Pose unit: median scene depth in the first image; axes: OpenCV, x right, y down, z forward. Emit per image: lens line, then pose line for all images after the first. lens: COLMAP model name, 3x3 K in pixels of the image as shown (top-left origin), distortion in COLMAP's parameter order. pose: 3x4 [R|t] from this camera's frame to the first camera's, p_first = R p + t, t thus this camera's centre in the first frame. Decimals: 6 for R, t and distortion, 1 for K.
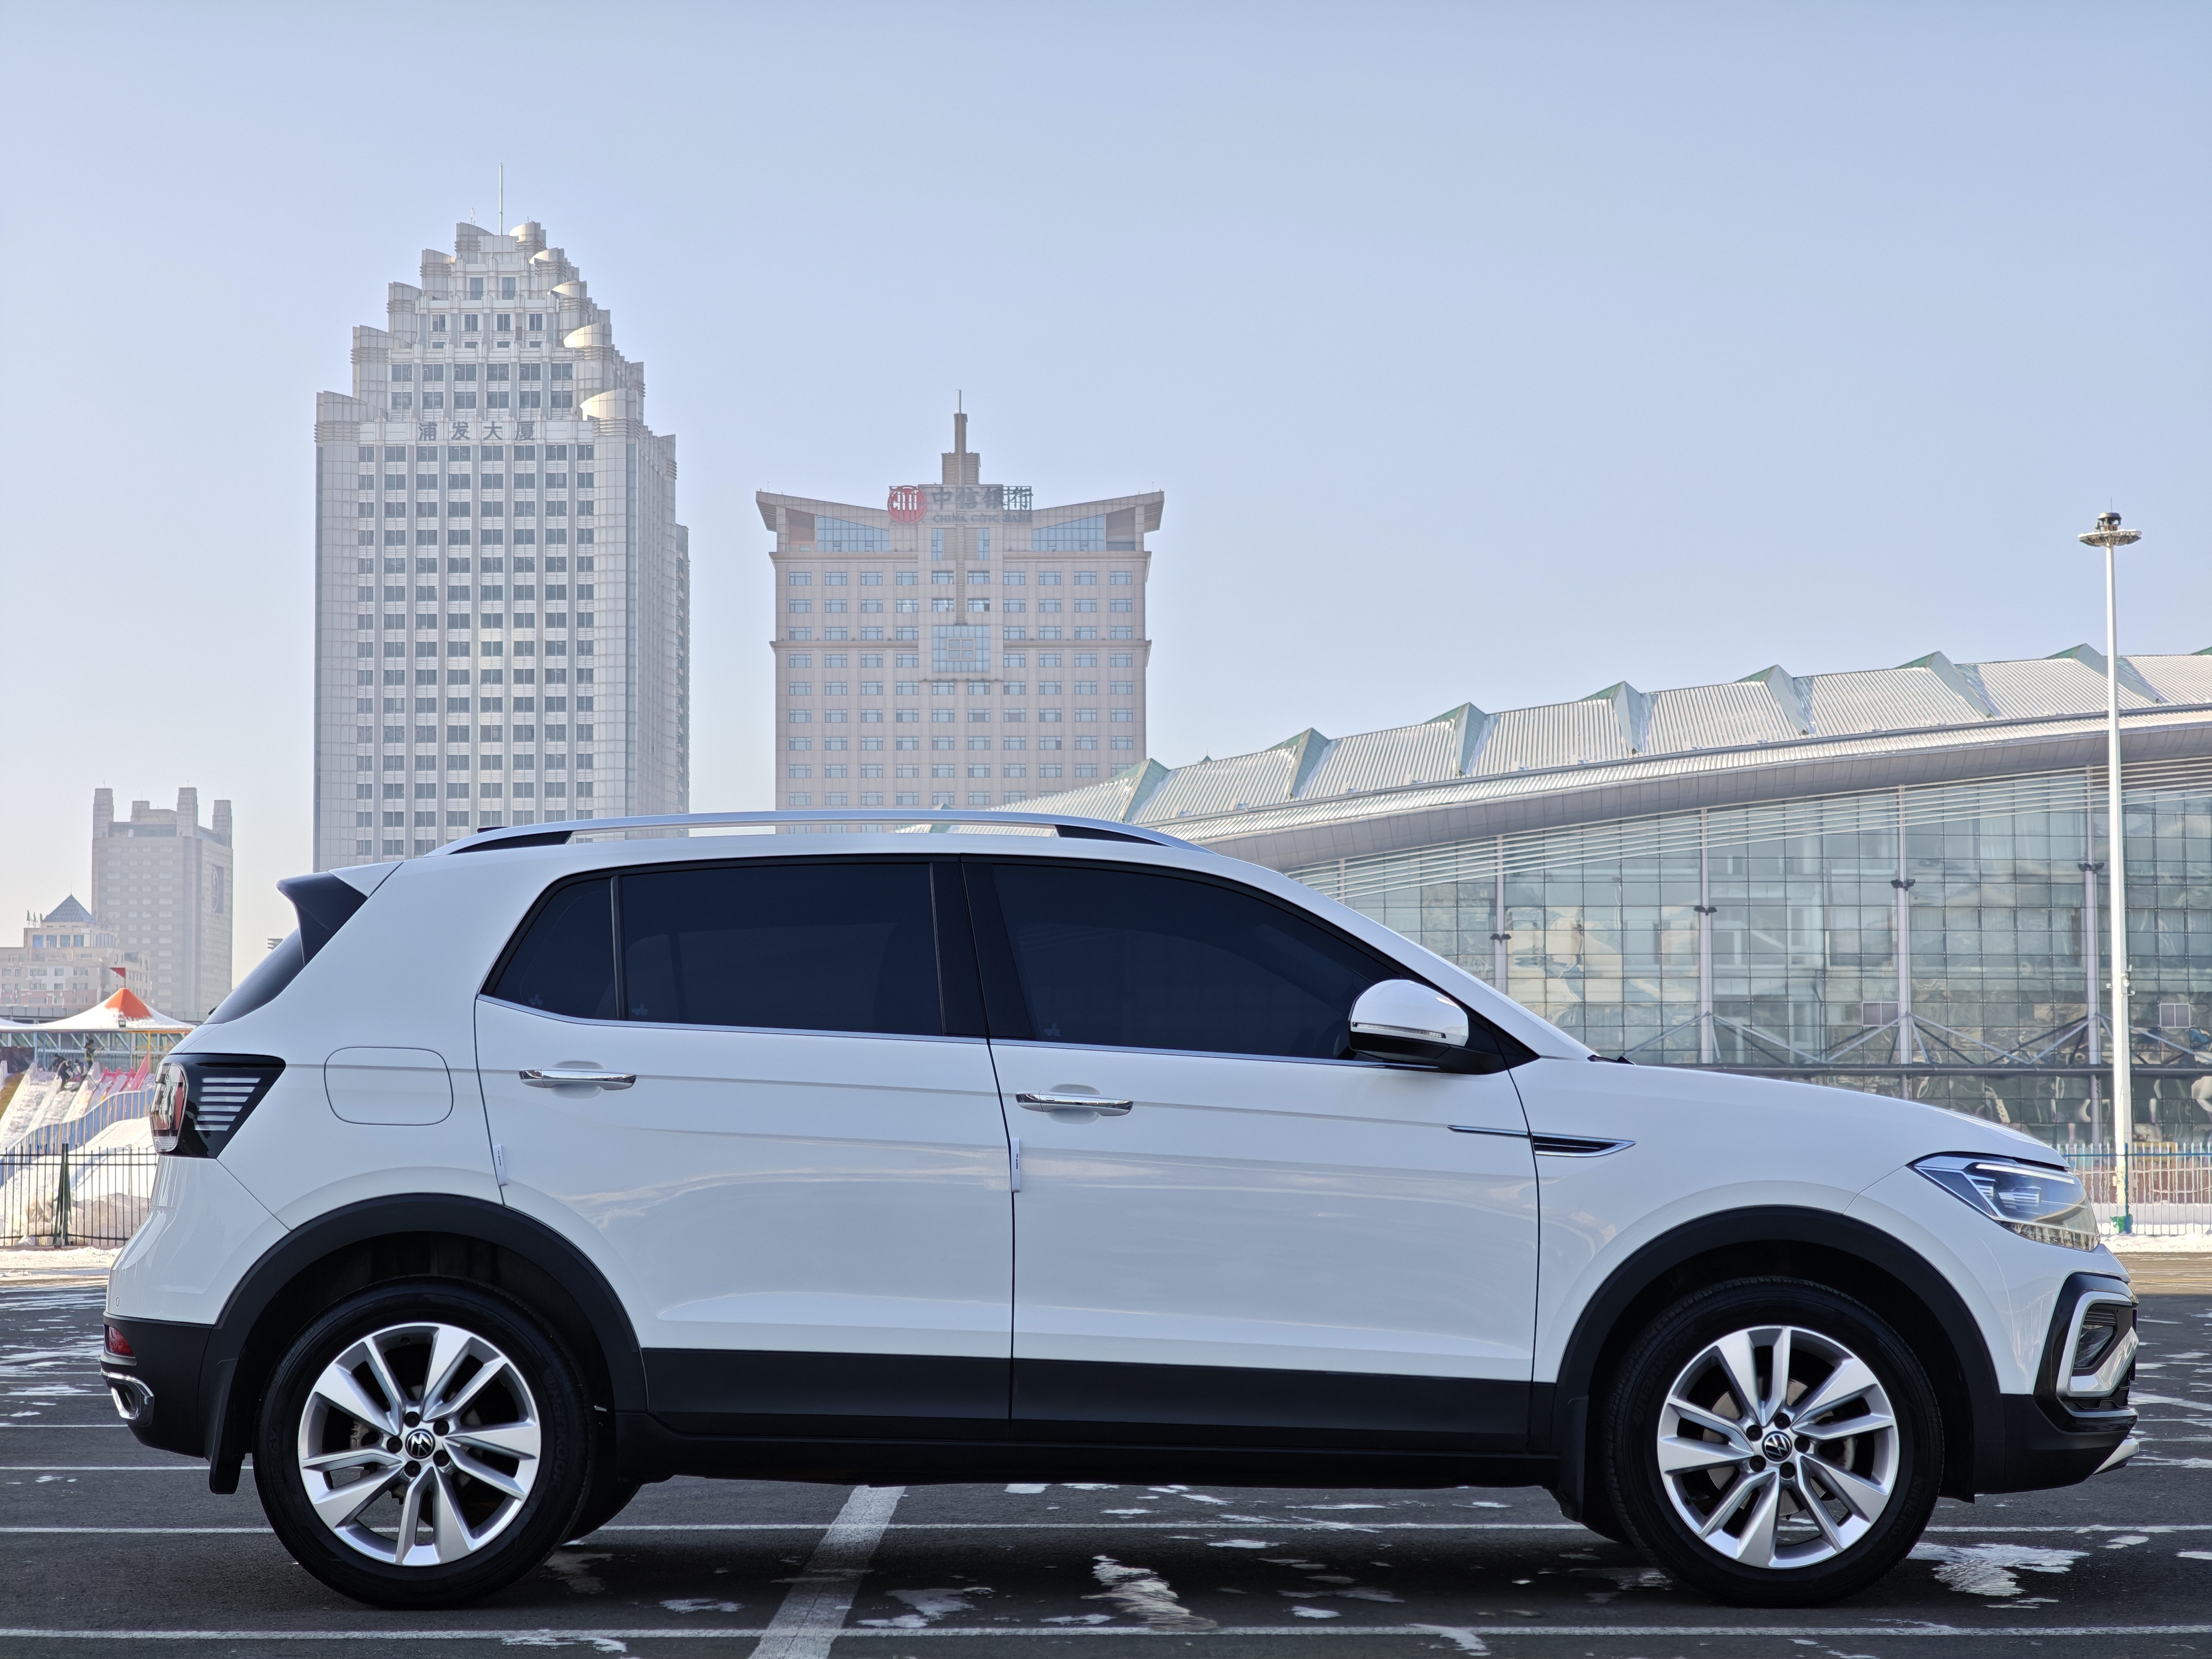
lens RADIAL K [[4436.5, 0, 1106.0], [0, 4436.5, 829.5], [0, 0, 1]] dist [0.075310, -0.251278]
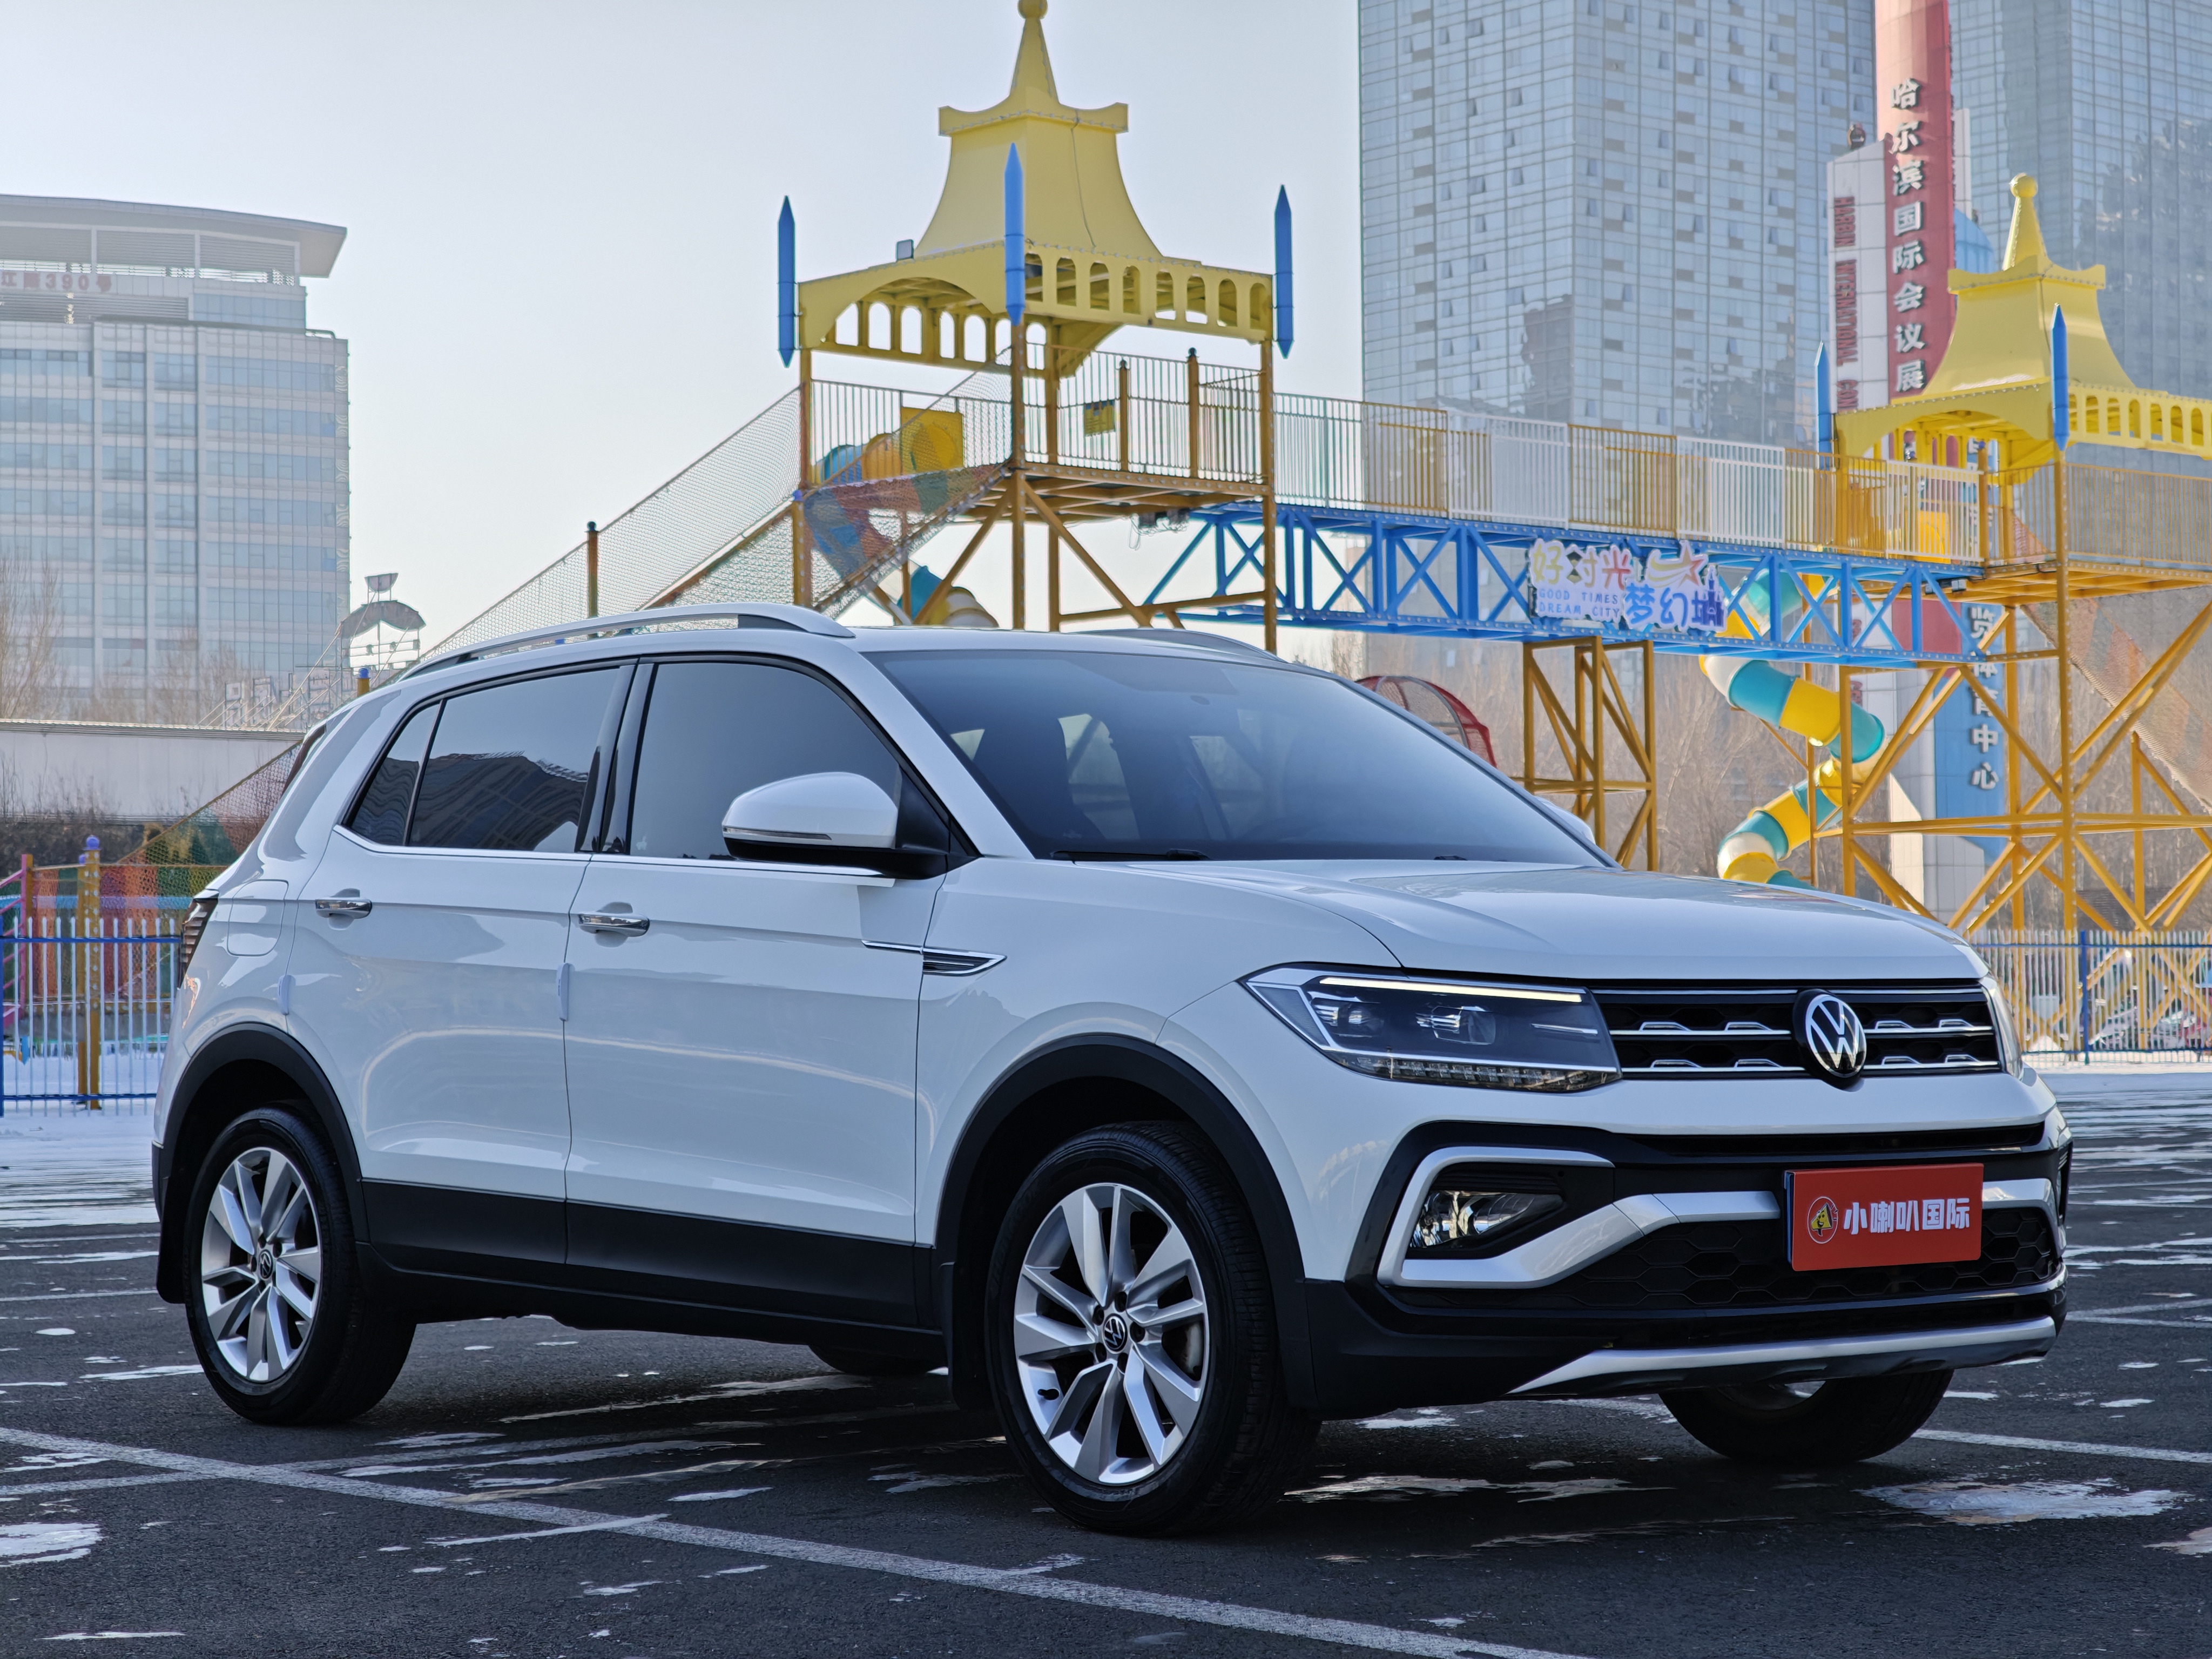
lens RADIAL K [[4604.9, 0, 1106.0], [0, 4604.9, 829.5], [0, 0, 1]] dist [-0.080875, -0.332198]
pose [[0.630561, -0.035924, -0.775308, 0.794995], [0.075204, 0.997056, 0.014965, 0.035970], [0.772487, -0.067743, 0.631406, 0.484180]]
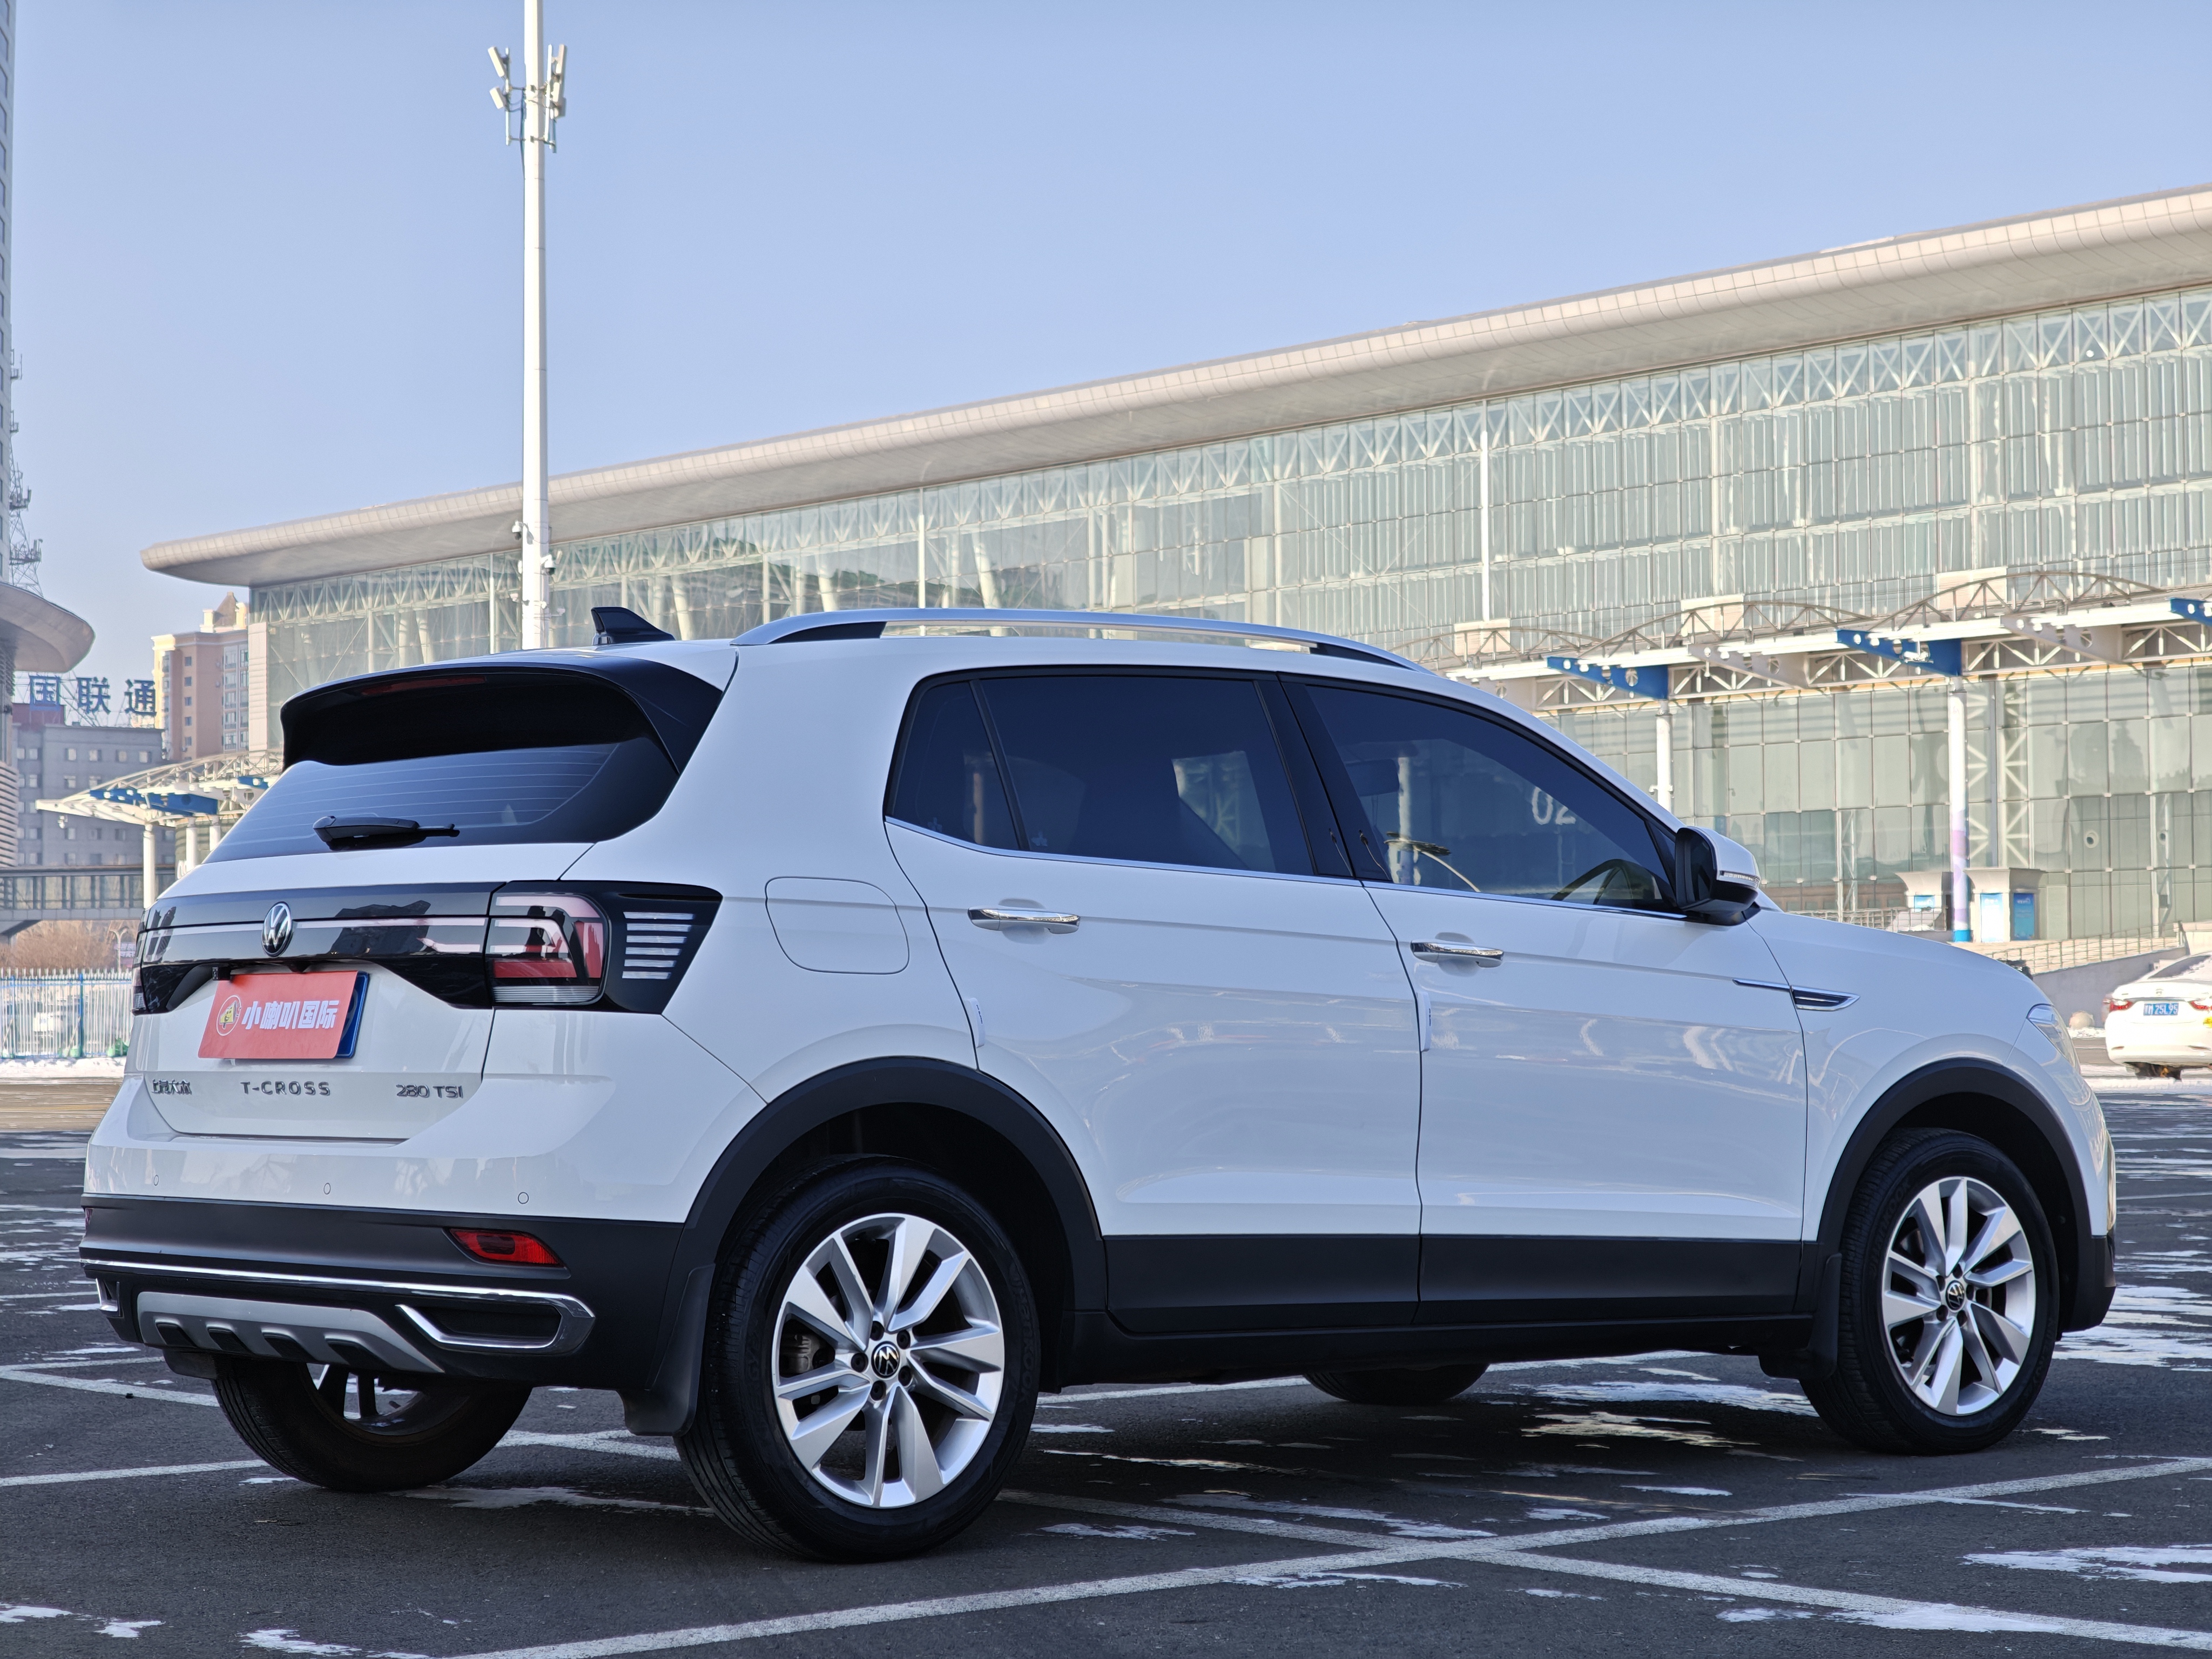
lens RADIAL K [[4436.5, 0, 1106.0], [0, 4436.5, 829.5], [0, 0, 1]] dist [0.075310, -0.251278]
pose [[0.780102, 0.024316, 0.625179, -0.637548], [-0.053693, 0.998160, 0.028176, 0.014552], [-0.623344, -0.055548, 0.779972, 0.336583]]
